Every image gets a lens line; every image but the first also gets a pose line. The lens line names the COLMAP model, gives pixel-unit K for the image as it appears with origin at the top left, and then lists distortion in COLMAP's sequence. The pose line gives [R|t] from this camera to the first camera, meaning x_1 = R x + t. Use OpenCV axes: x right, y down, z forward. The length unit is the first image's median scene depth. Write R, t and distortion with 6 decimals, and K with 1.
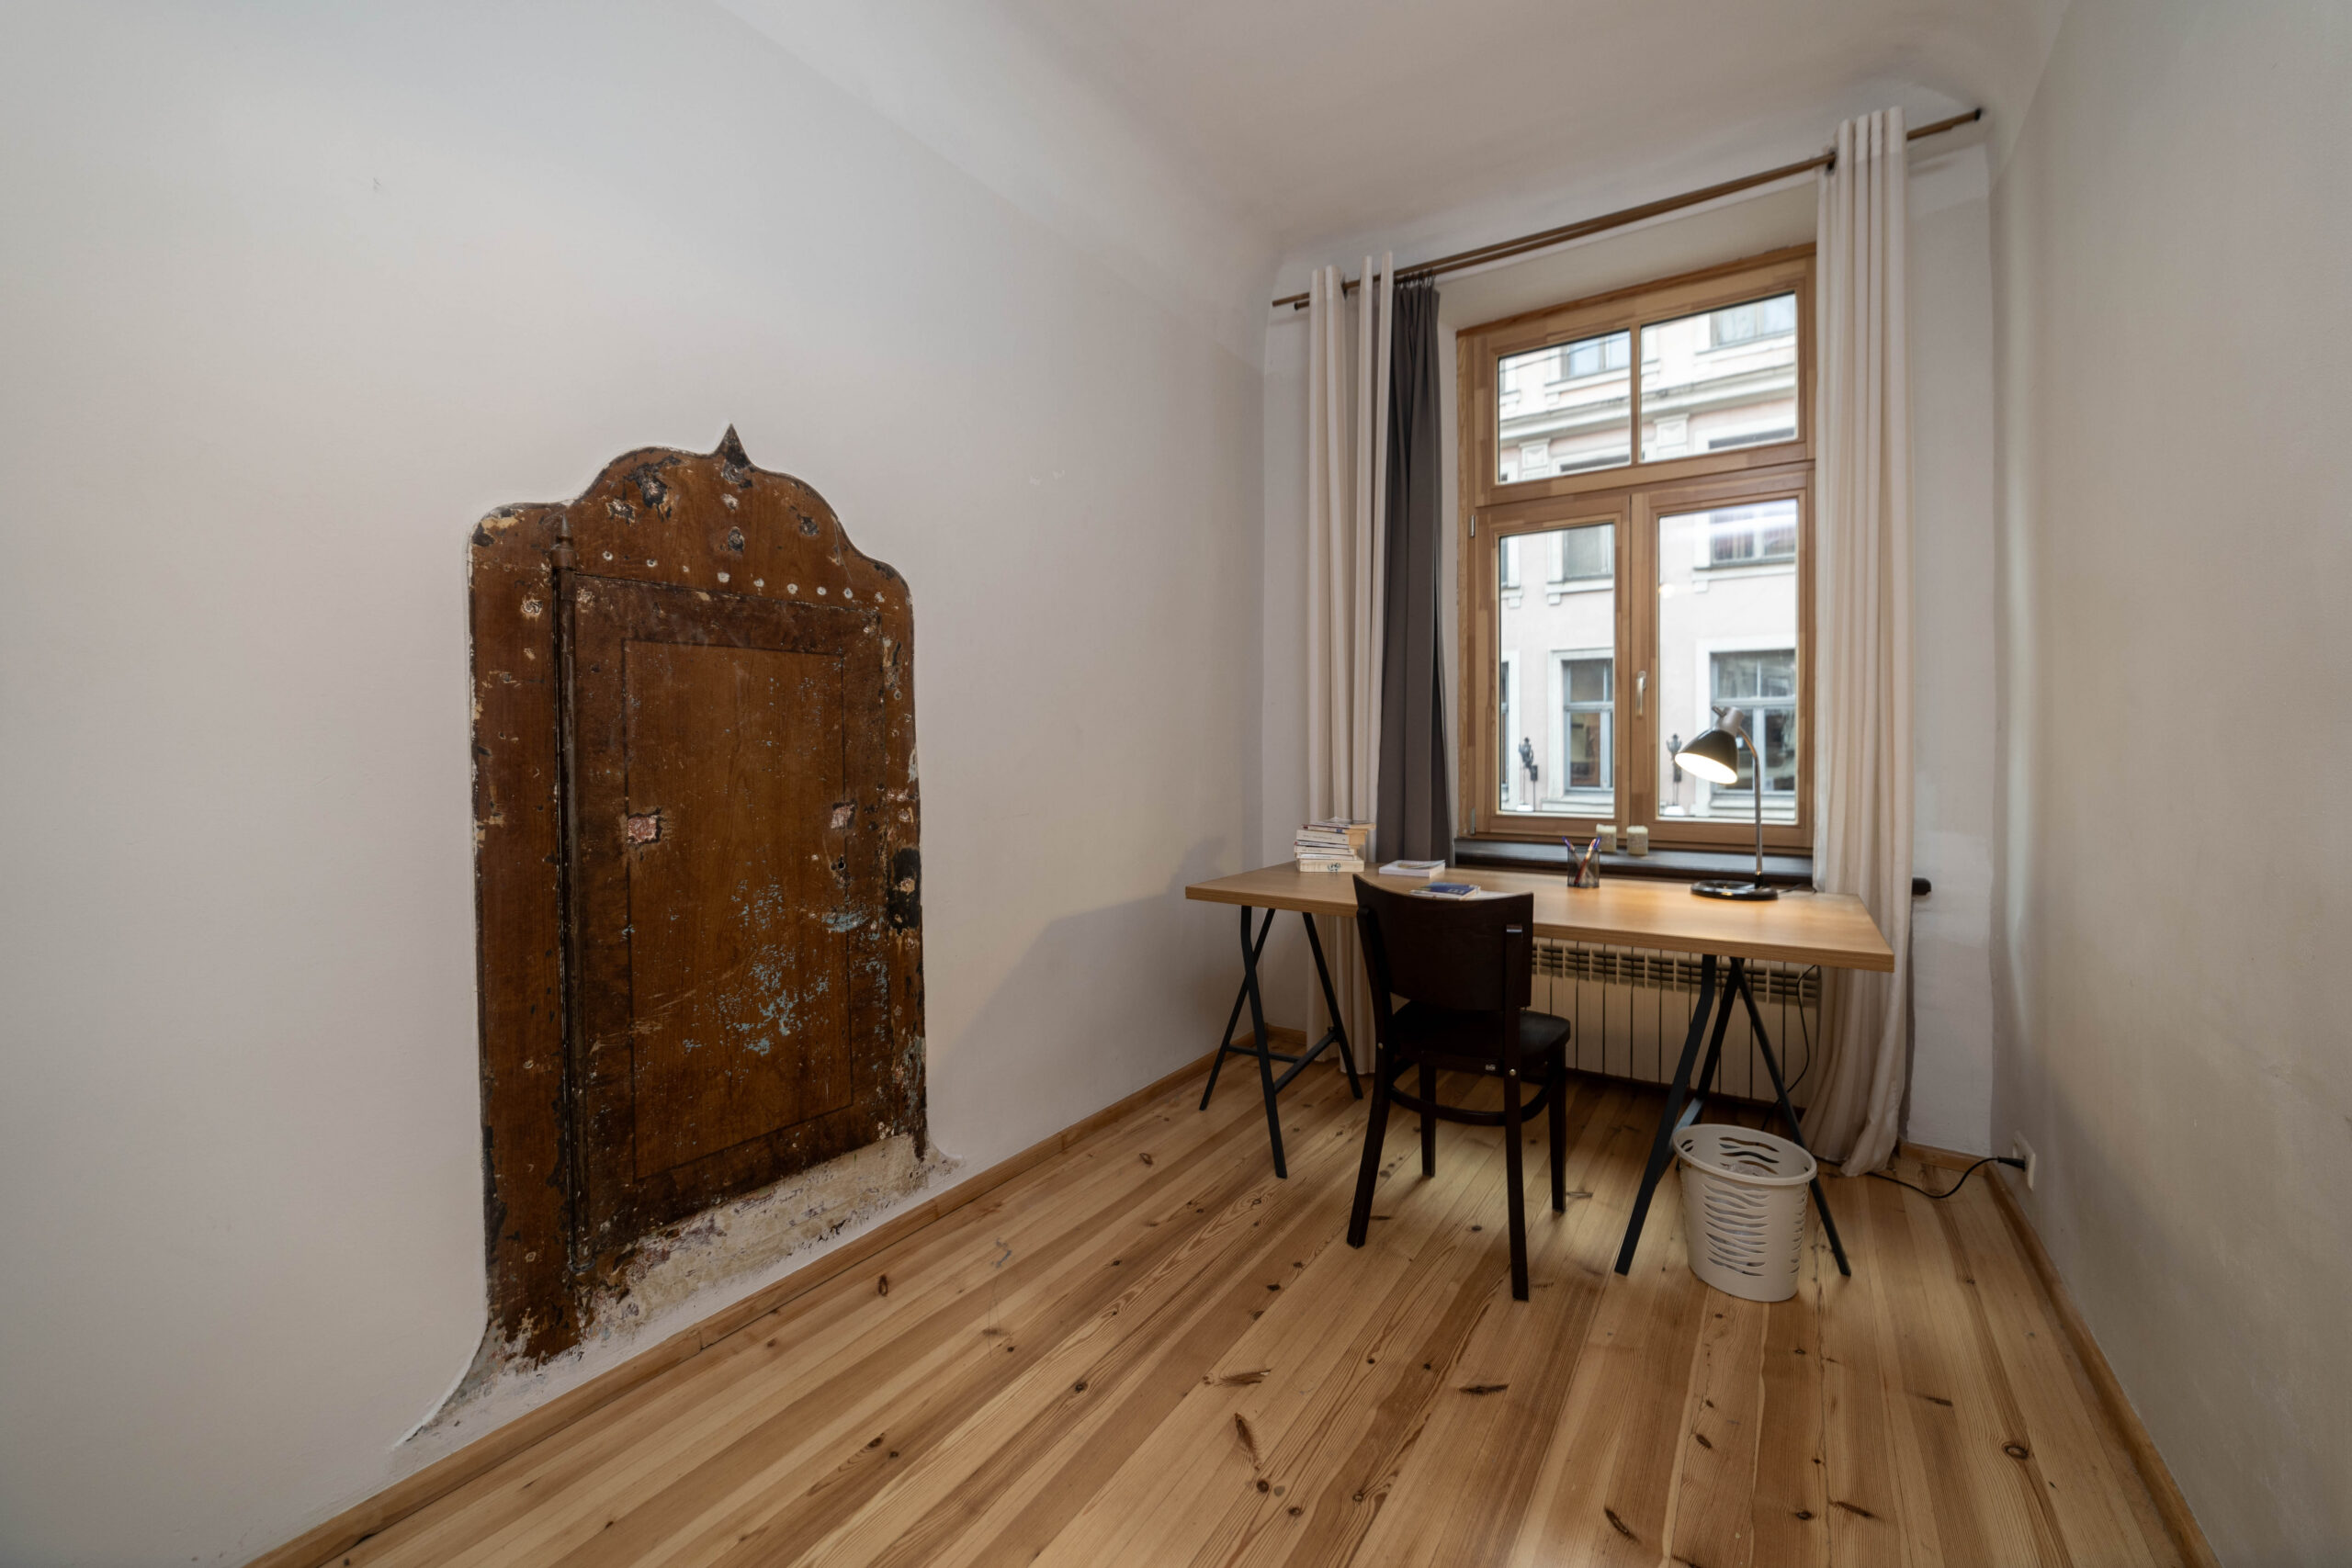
lens RADIAL K [[897.3, 0, 1189.1], [0, 897.3, 761.3], [0, 0, 1]] dist [-0.024463, 0.007959]
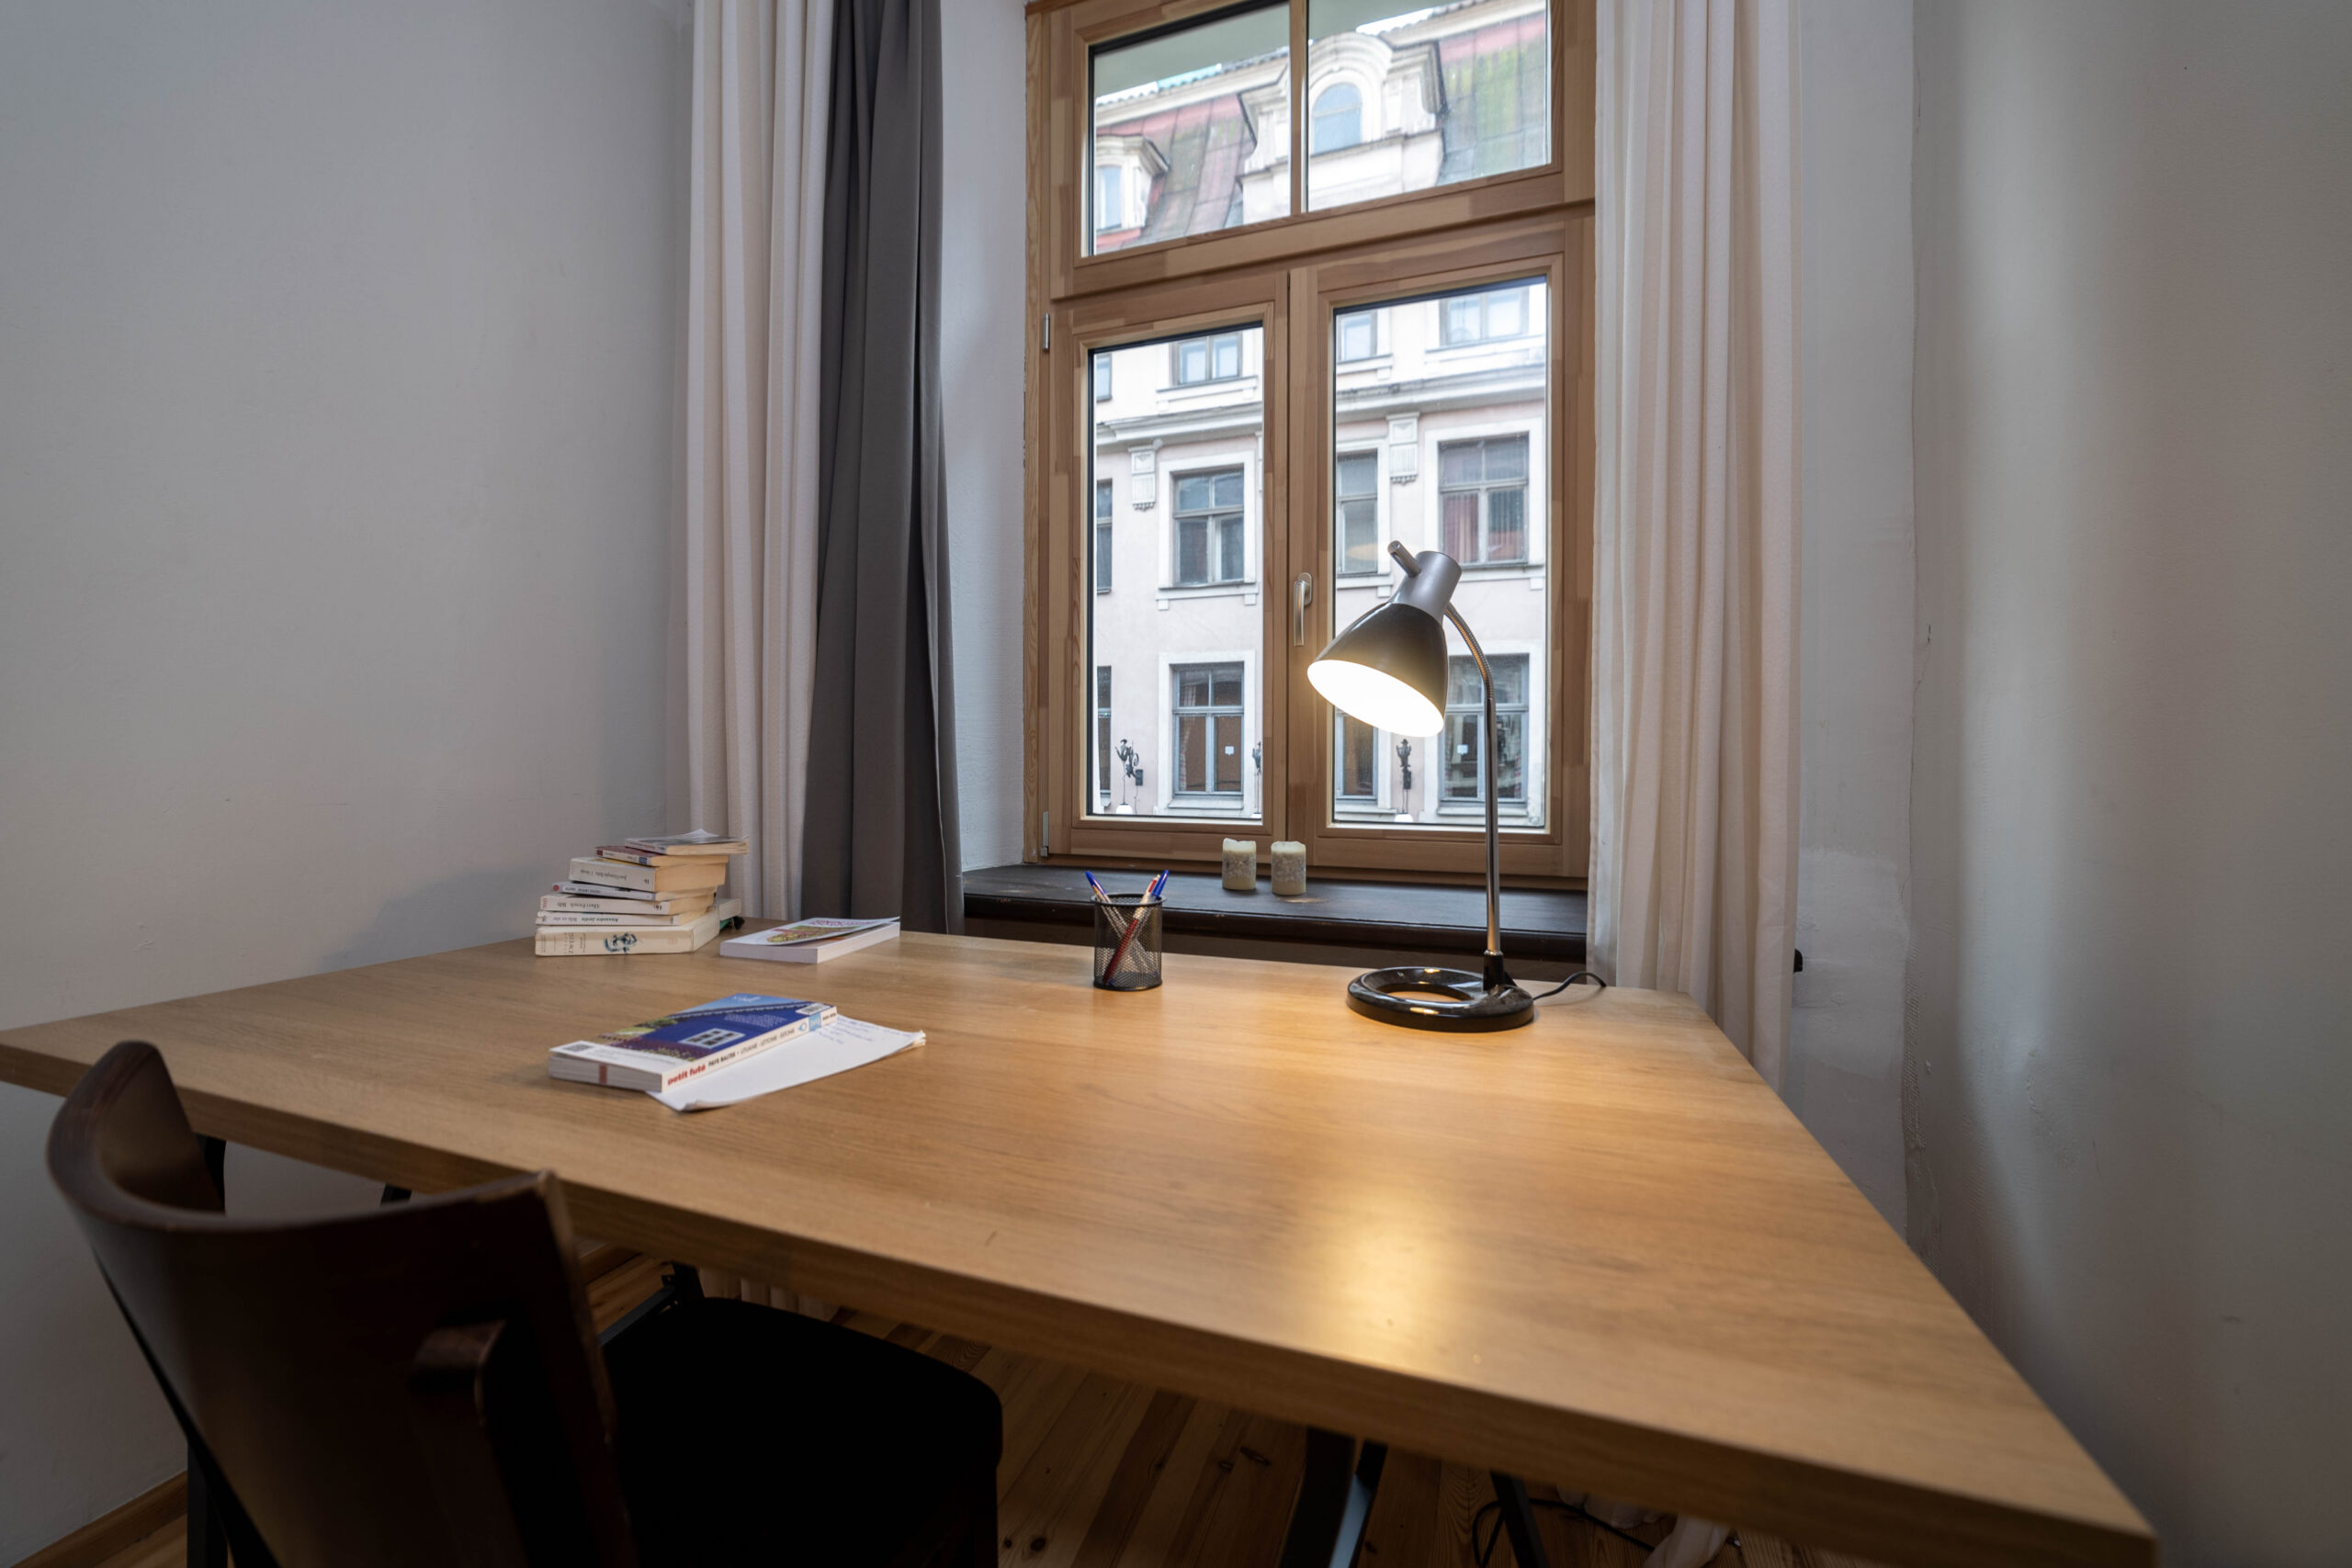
lens RADIAL K [[906.0, 0, 1161.1], [0, 906.0, 772.2], [0, 0, 1]] dist [-0.026672, 0.007968]
pose [[0.974066, 0.002939, 0.226245, 0.458481], [-0.002795, 0.999996, -0.000956, 0.047930], [-0.226247, 0.000299, 0.974070, 0.727349]]
